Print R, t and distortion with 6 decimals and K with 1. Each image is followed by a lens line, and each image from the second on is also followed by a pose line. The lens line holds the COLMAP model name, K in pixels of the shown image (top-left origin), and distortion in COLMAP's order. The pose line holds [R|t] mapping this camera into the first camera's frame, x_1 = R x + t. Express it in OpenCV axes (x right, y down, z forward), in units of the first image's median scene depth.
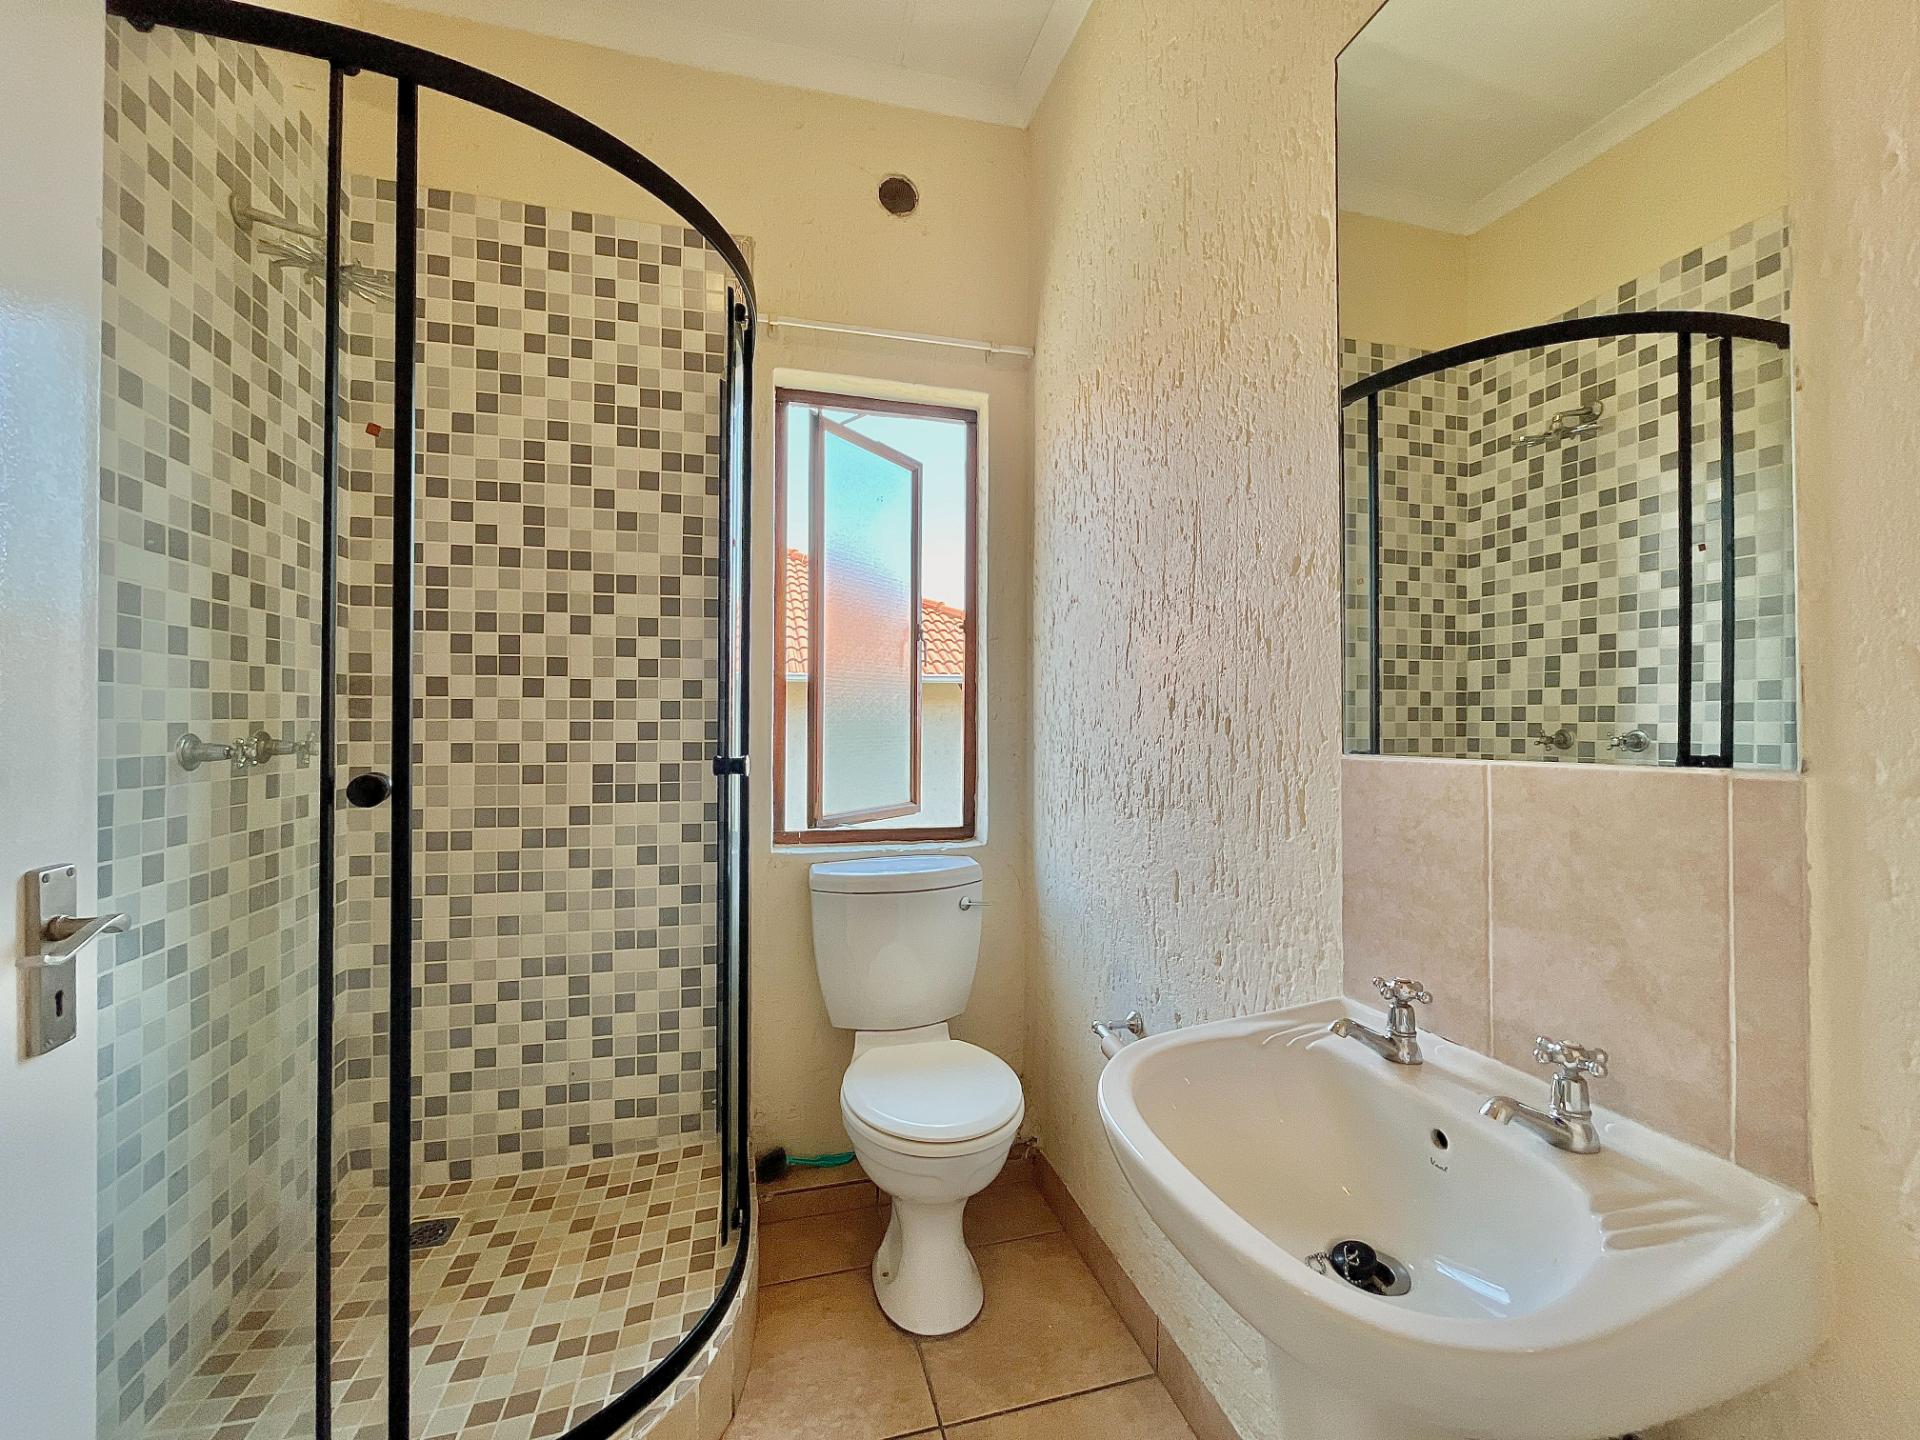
lens RADIAL K [[778.3, 0, 949.9], [0, 778.3, 718.2], [0, 0, 1]] dist [-0.002221, 0.001316]
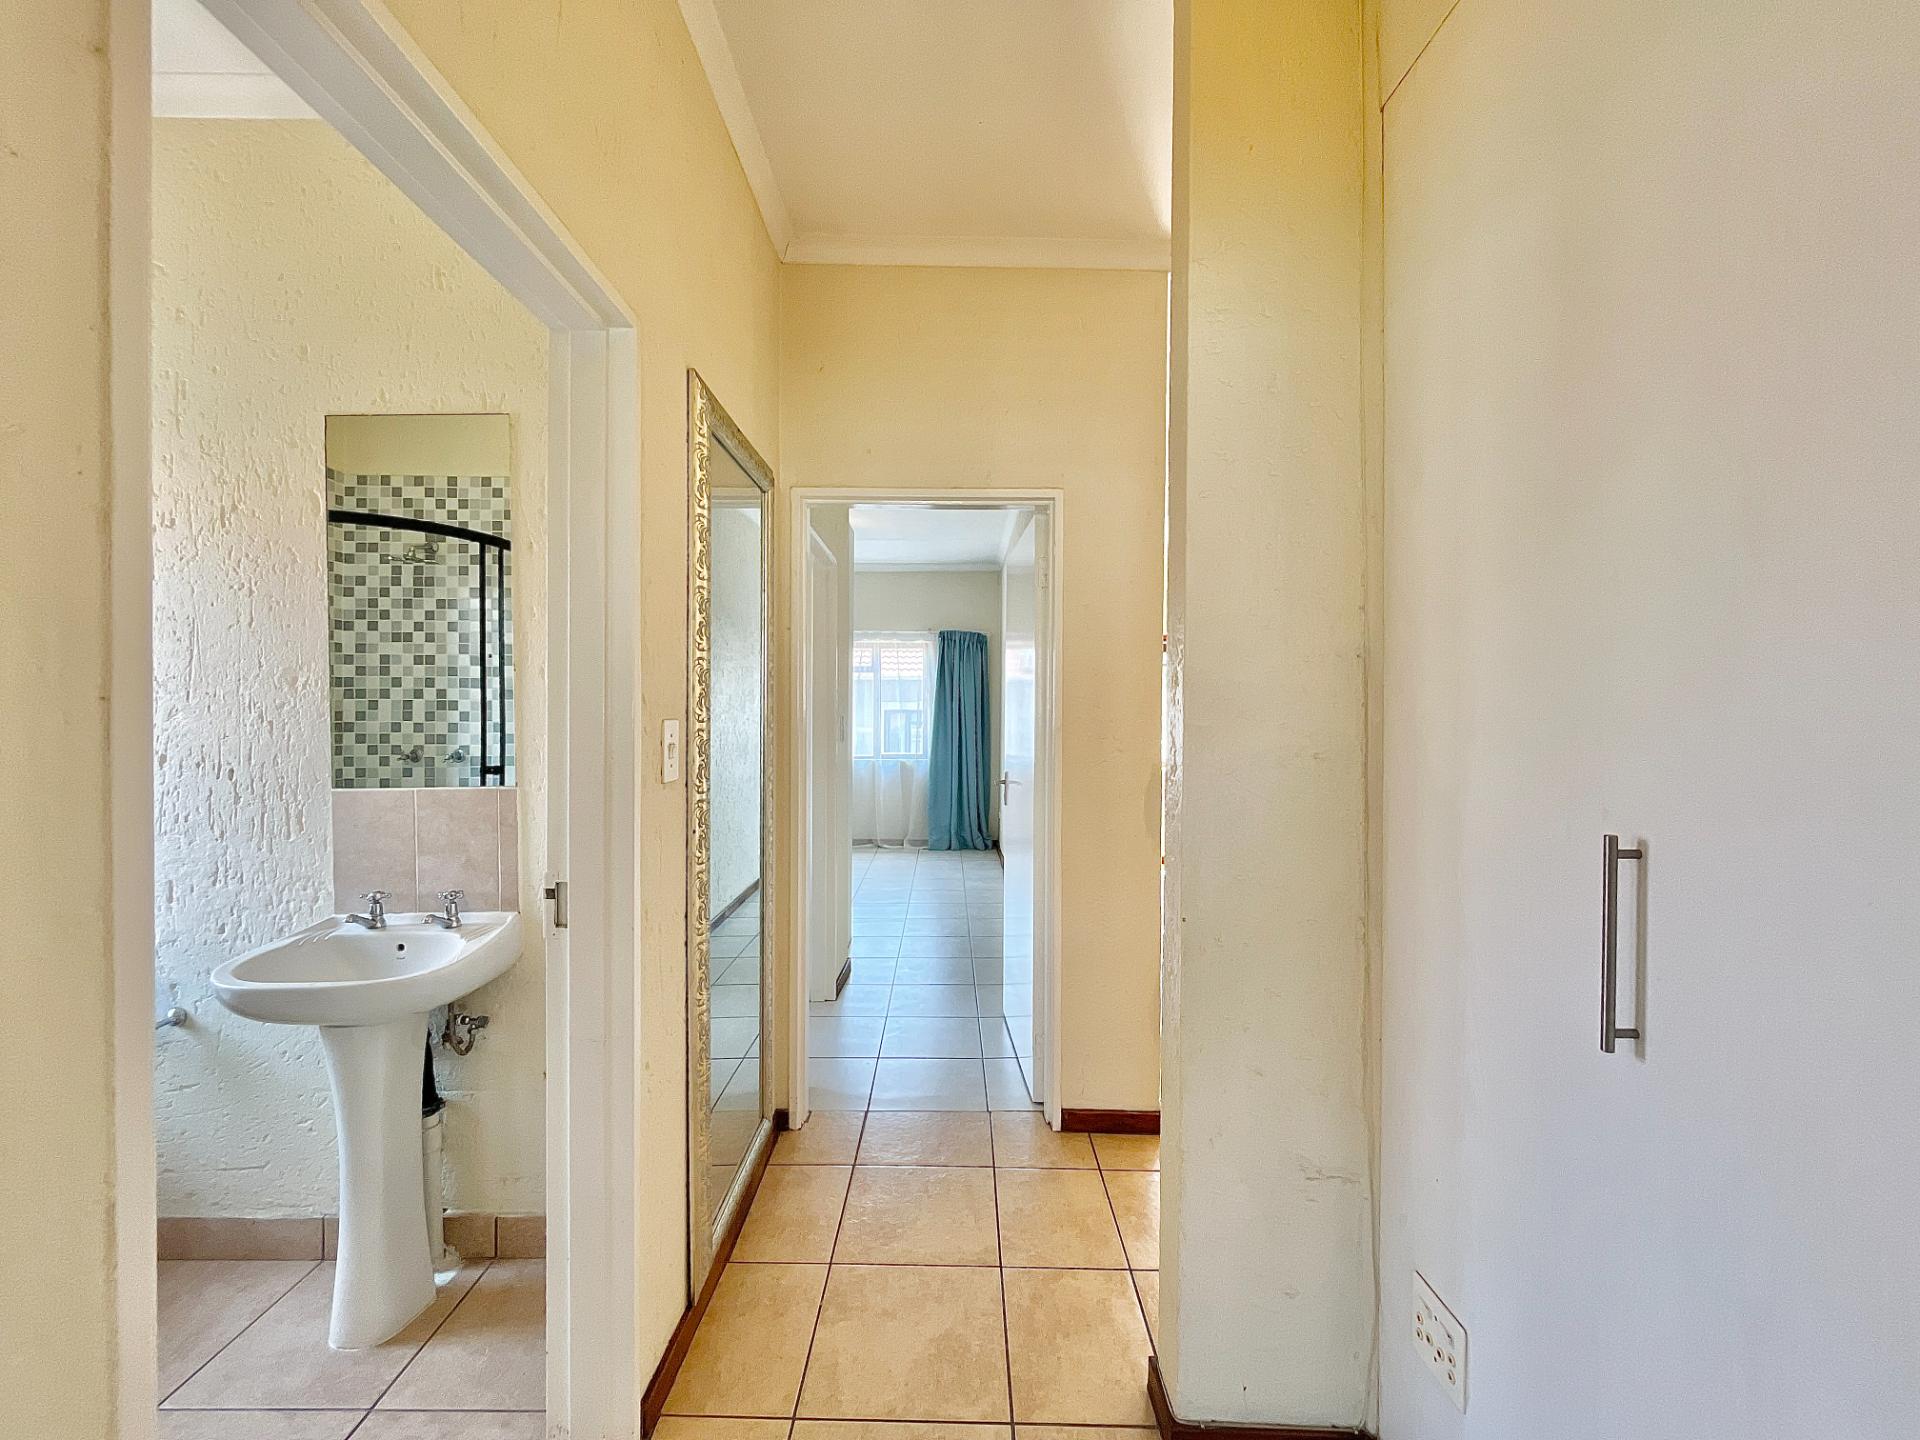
lens RADIAL K [[778.3, 0, 957.7], [0, 778.3, 716.1], [0, 0, 1]] dist [-0.002221, 0.001316]
pose [[0.259367, -0.009199, 0.965735, -0.454207], [0.000350, 0.999955, 0.009431, -0.072219], [-0.965779, -0.002108, 0.259359, -0.471575]]
